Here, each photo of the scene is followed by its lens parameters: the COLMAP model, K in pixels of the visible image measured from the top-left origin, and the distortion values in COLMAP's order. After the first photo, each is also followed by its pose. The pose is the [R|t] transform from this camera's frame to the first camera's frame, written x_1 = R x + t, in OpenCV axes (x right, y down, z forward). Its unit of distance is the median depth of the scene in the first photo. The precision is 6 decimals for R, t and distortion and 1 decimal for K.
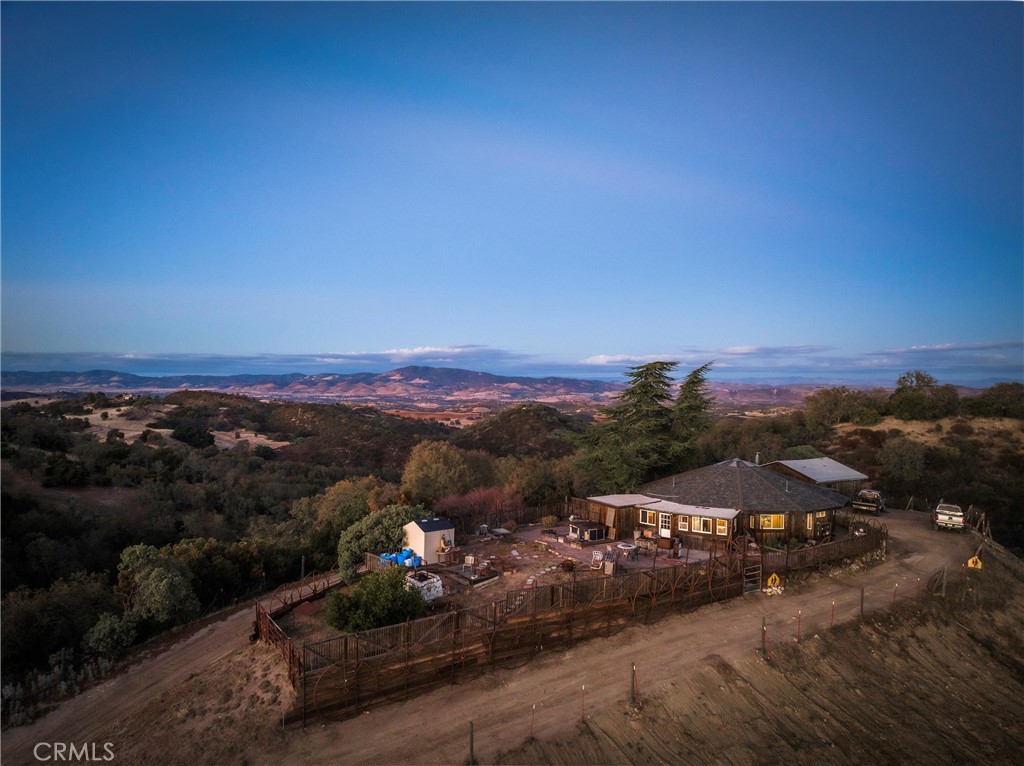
lens RADIAL K [[725.9, 0, 515.6], [0, 725.9, 382.4], [0, 0, 1]] dist [-0.030588, 0.016473]
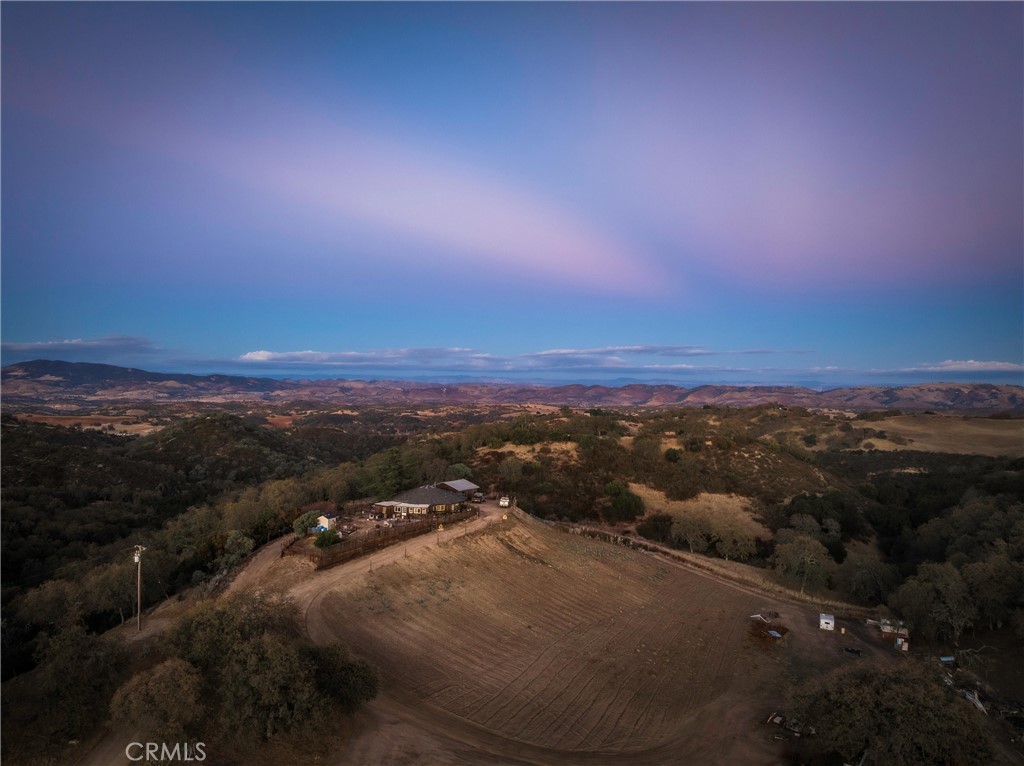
lens RADIAL K [[725.9, 0, 517.6], [0, 725.9, 375.6], [0, 0, 1]] dist [-0.030588, 0.016473]
pose [[0.902762, 0.008303, 0.430059, -0.198141], [-0.005131, 0.999950, -0.008535, -0.100547], [-0.430109, 0.005499, 0.902760, -0.562164]]
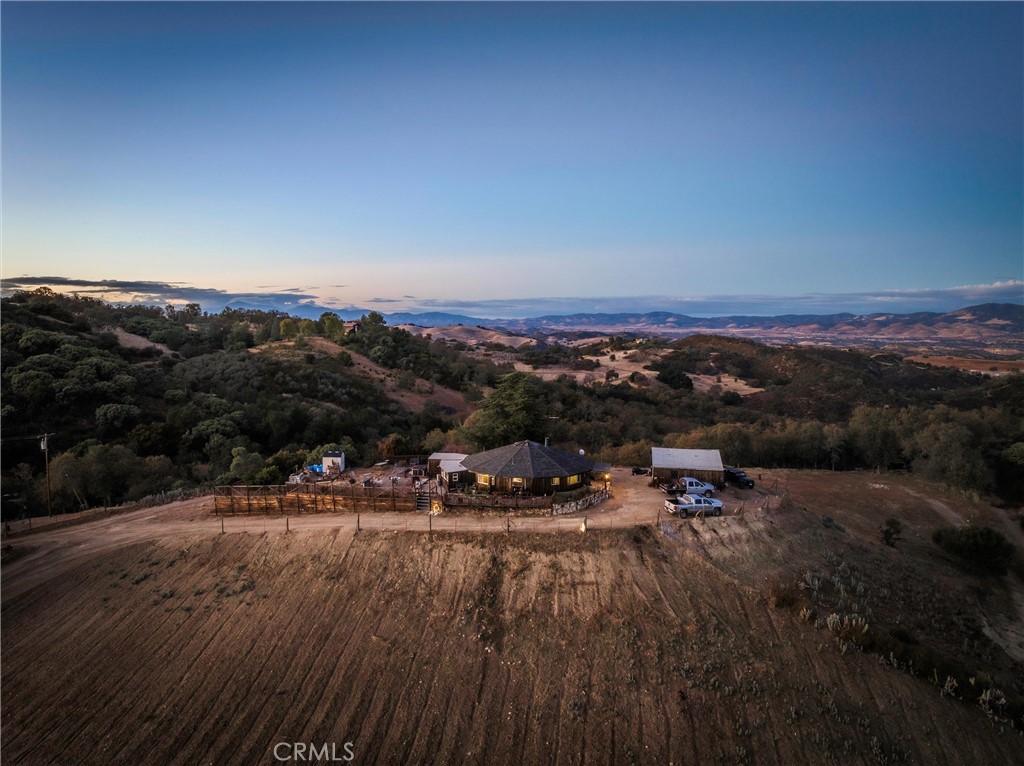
lens RADIAL K [[725.9, 0, 503.7], [0, 725.9, 372.6], [0, 0, 1]] dist [-0.030588, 0.016473]
pose [[0.742904, 0.045232, -0.667868, 0.477788], [0.000602, 0.997669, 0.068238, -0.053119], [0.669398, -0.051097, 0.741145, -0.060510]]
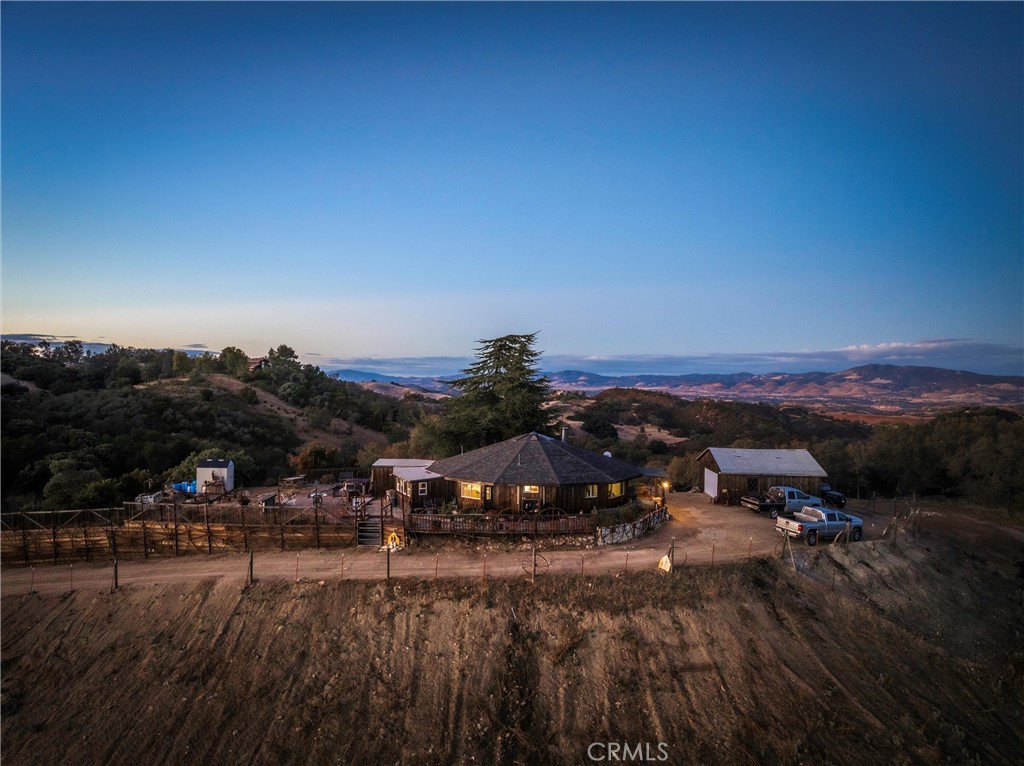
lens RADIAL K [[725.9, 0, 509.5], [0, 725.9, 383.4], [0, 0, 1]] dist [-0.030588, 0.016473]
pose [[0.821260, 0.004132, -0.570539, 0.308560], [-0.003011, 0.999991, 0.002908, 0.013631], [0.570546, -0.000670, 0.821265, 0.069801]]
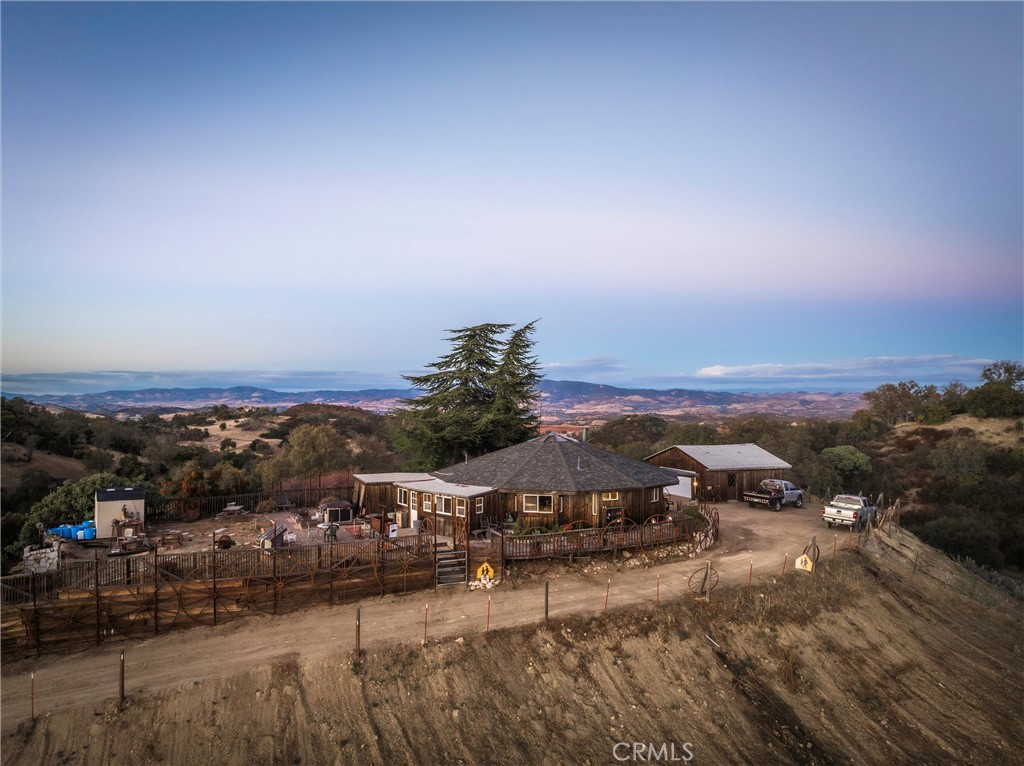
lens RADIAL K [[725.9, 0, 502.6], [0, 725.9, 414.8], [0, 0, 1]] dist [-0.030588, 0.016473]
pose [[0.982926, -0.004266, -0.183949, 0.149304], [0.009153, 0.999627, 0.025726, 0.023109], [0.183771, -0.026971, 0.982599, 0.063688]]
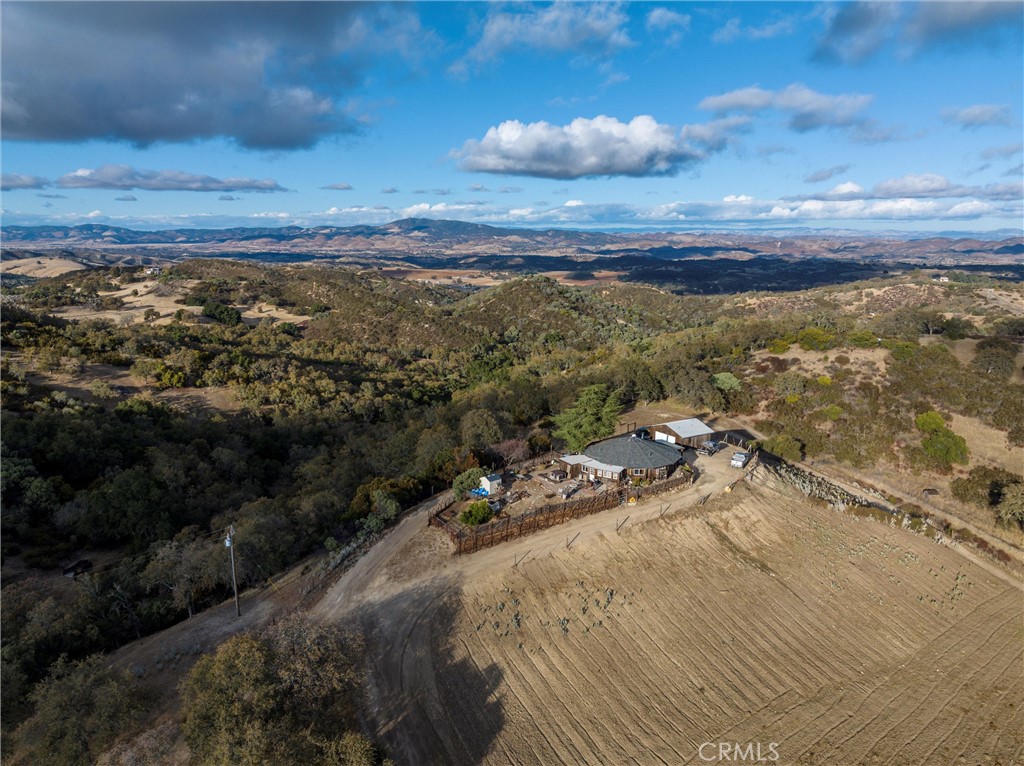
lens RADIAL K [[725.9, 0, 517.2], [0, 725.9, 370.8], [0, 0, 1]] dist [-0.030588, 0.016473]
pose [[0.999994, -0.003384, 0.000709, -0.009532], [0.003195, 0.982841, 0.184427, -0.174143], [-0.001321, -0.184423, 0.982846, -0.380465]]
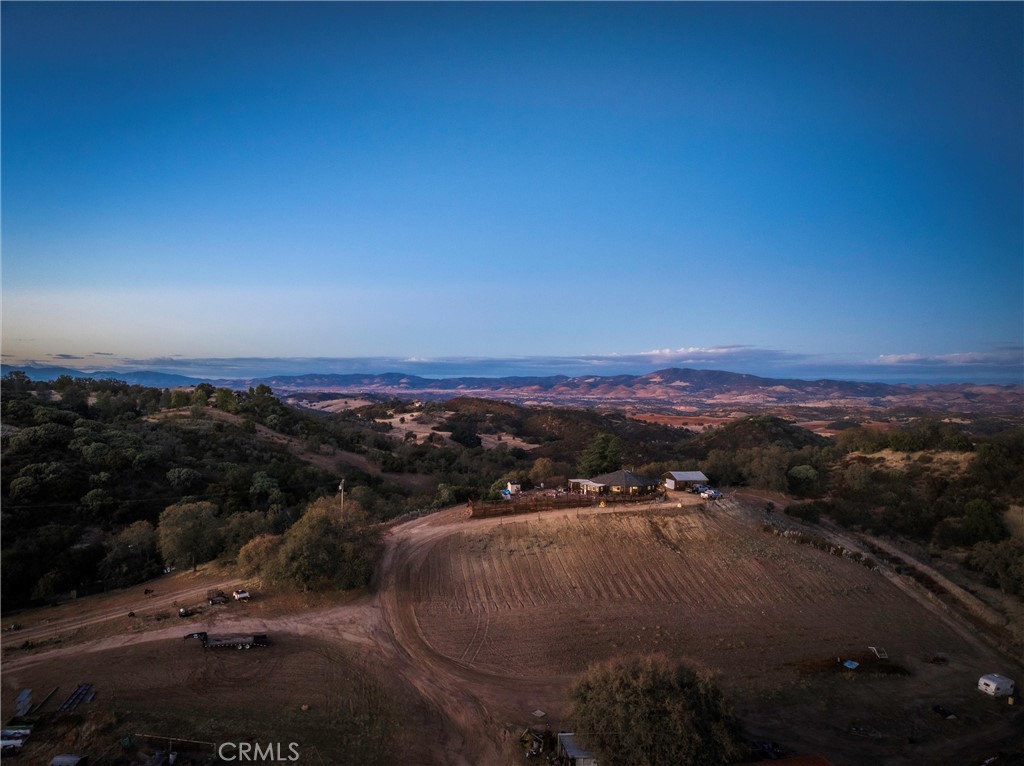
lens RADIAL K [[725.9, 0, 517.9], [0, 725.9, 381.4], [0, 0, 1]] dist [-0.030588, 0.016473]
pose [[0.938687, 0.001298, -0.344769, 0.342371], [-0.002833, 0.999988, -0.003947, -0.089704], [0.344759, 0.004682, 0.938679, -0.716816]]
